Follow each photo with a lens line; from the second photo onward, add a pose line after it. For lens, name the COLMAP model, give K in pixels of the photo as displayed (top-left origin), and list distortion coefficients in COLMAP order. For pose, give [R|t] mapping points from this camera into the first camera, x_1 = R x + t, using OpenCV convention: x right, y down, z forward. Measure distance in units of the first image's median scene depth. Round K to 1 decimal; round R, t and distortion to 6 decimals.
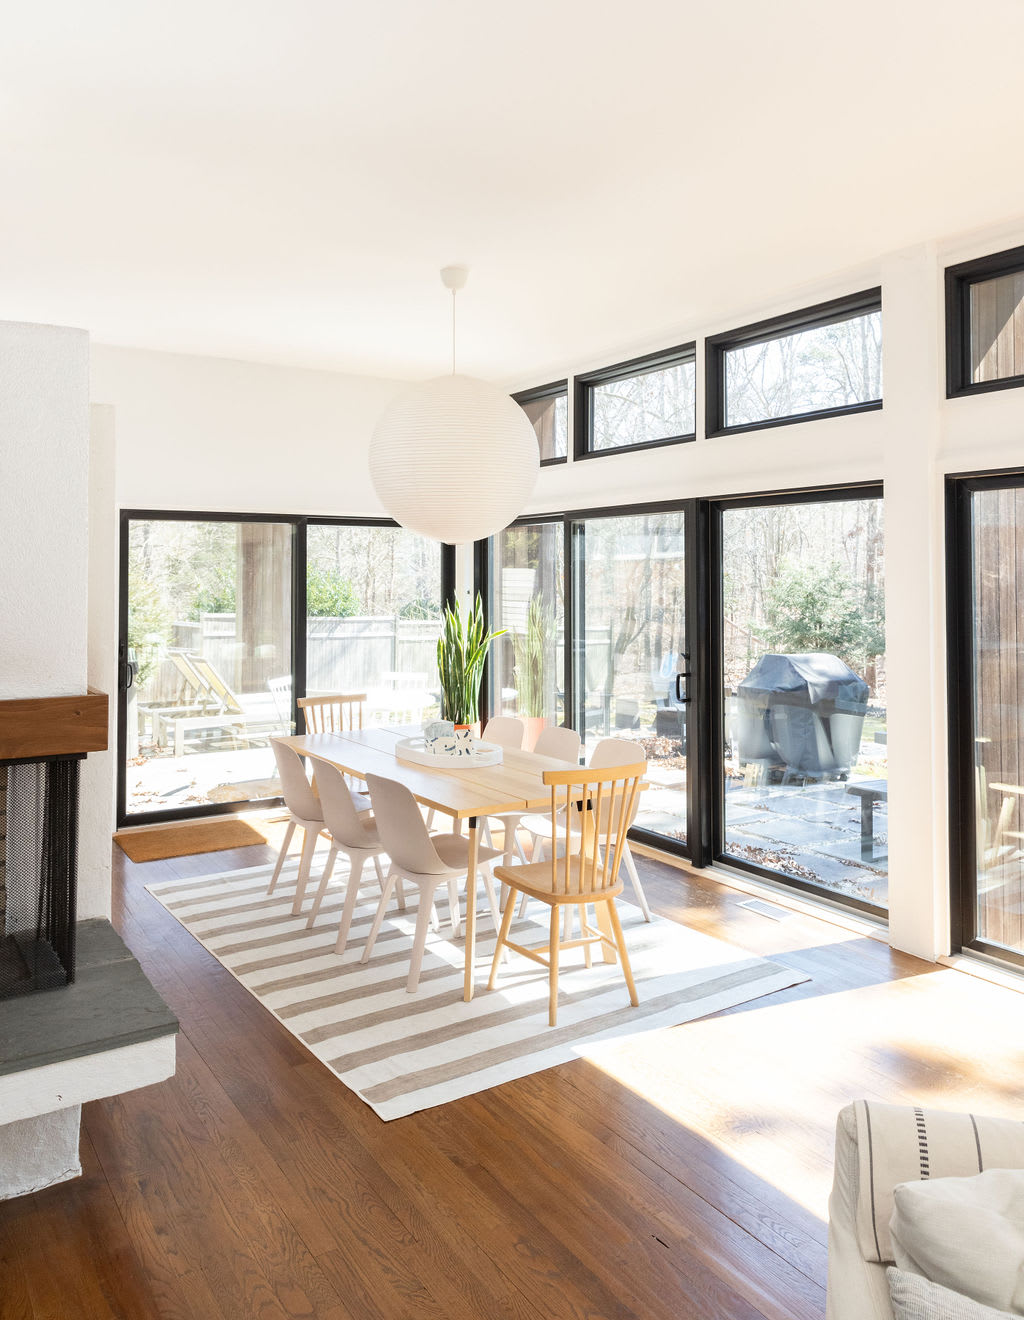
lens RADIAL K [[1012.6, 0, 516.6], [0, 1012.6, 569.5], [0, 0, 1]] dist [0.004760, 0.003232]
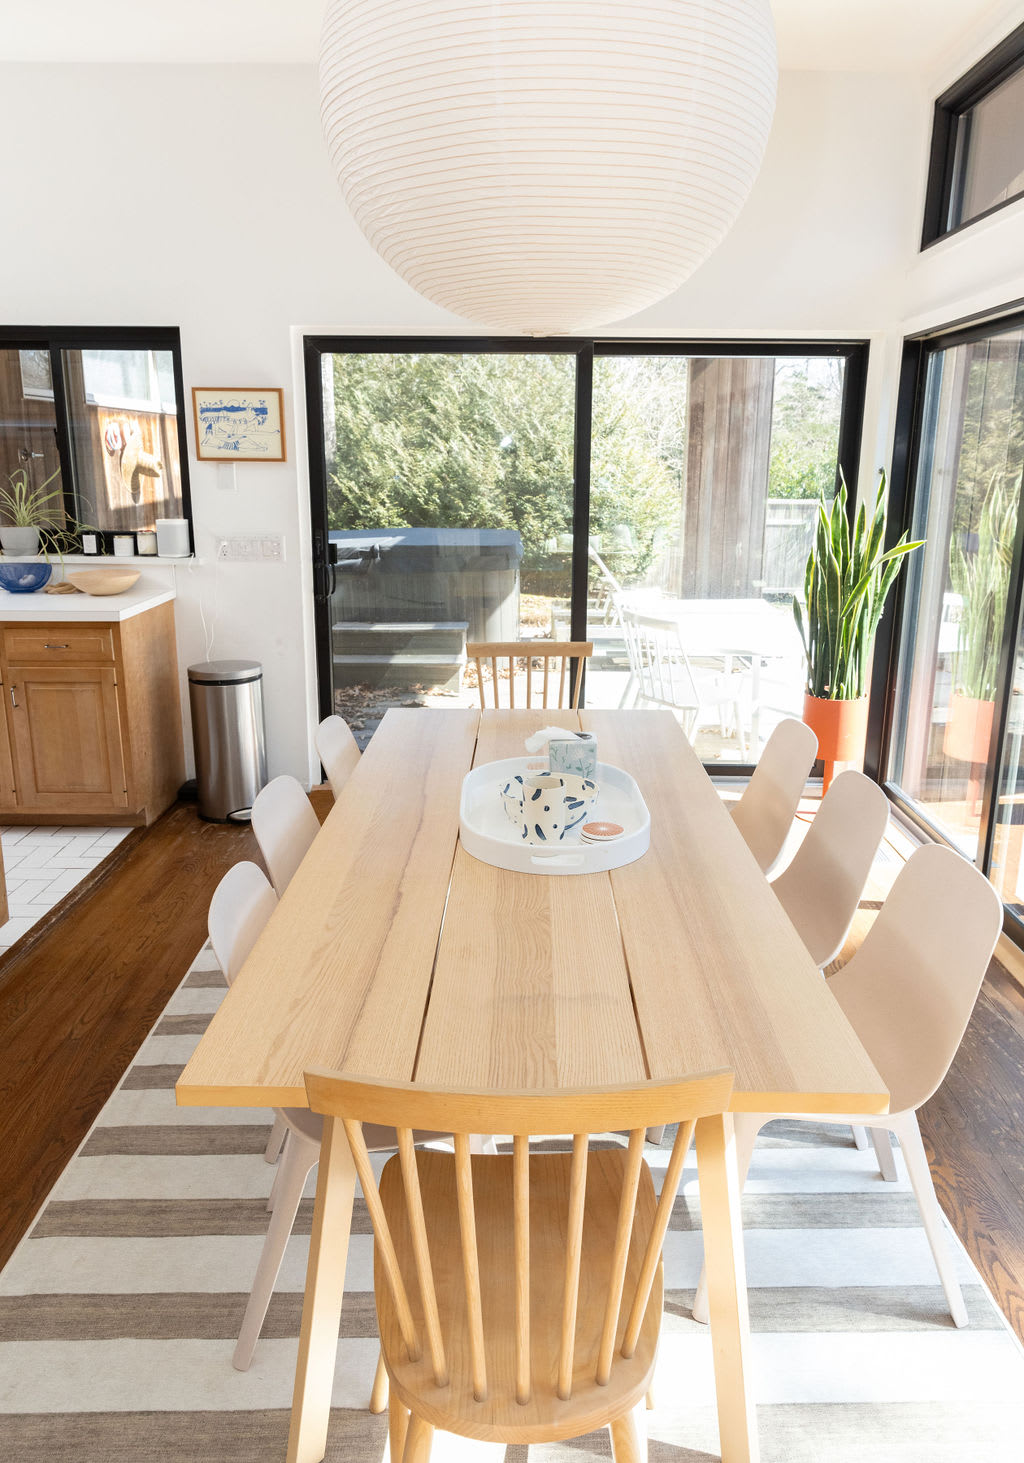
lens RADIAL K [[1008.7, 0, 510.8], [0, 1008.7, 709.5], [0, 0, 1]] dist [0.018613, -0.001503]
pose [[0.834820, 0.139167, -0.532643, 0.125702], [-0.003070, 0.968683, 0.248281, 0.014176], [0.550515, -0.205635, 0.809103, 0.485270]]
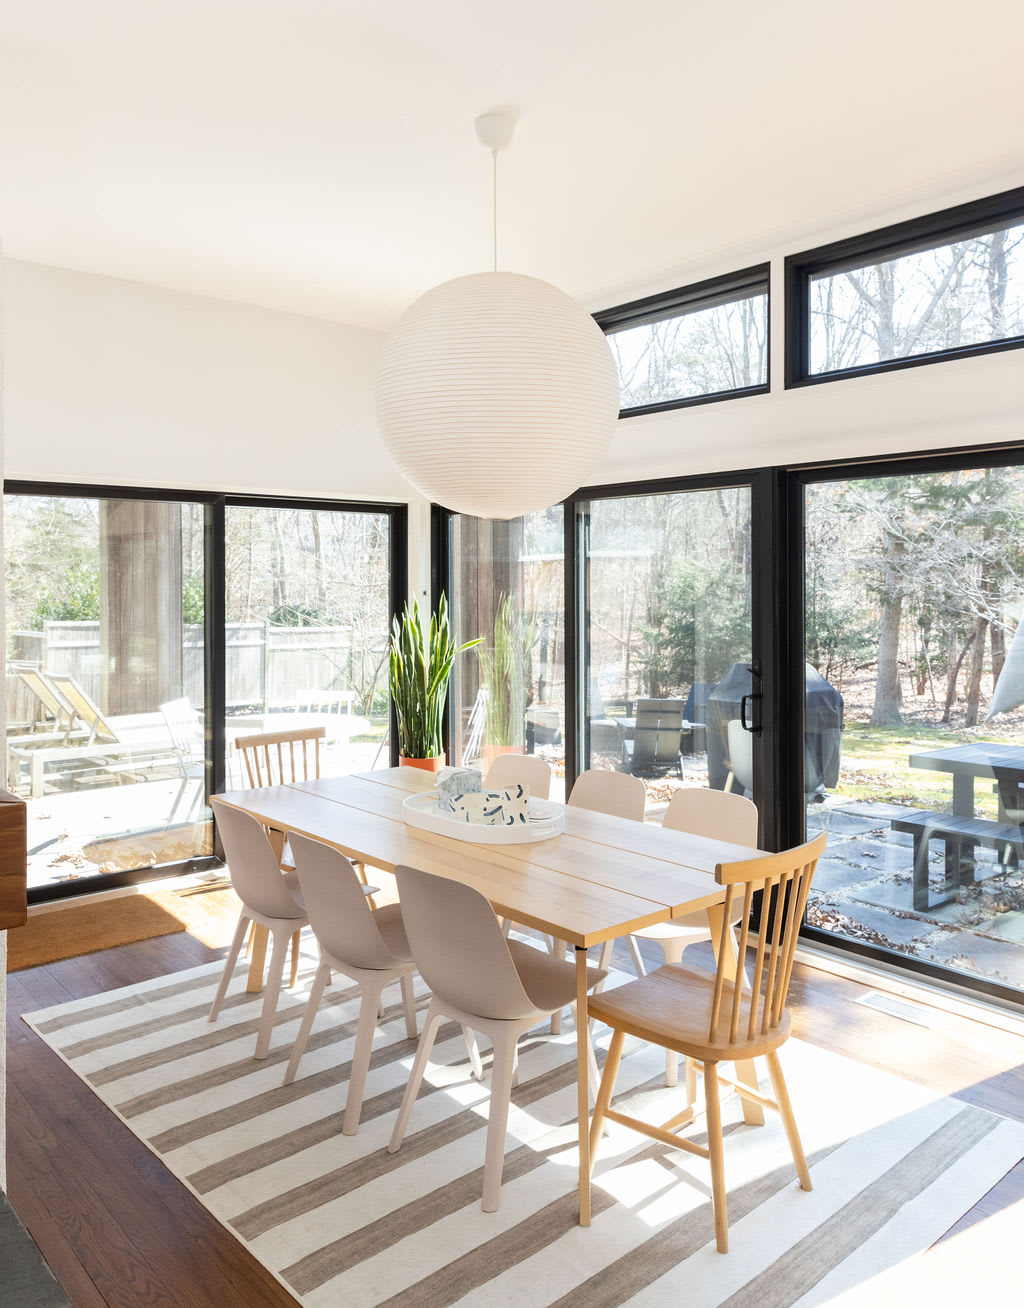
lens RADIAL K [[1012.3, 0, 509.1], [0, 1012.3, 597.8], [0, 0, 1]] dist [0.002980, -0.005500]
pose [[0.990376, -0.003296, 0.138364, -0.114082], [0.000168, 0.999744, 0.022609, 0.009956], [-0.138403, -0.022368, 0.990123, 0.238567]]
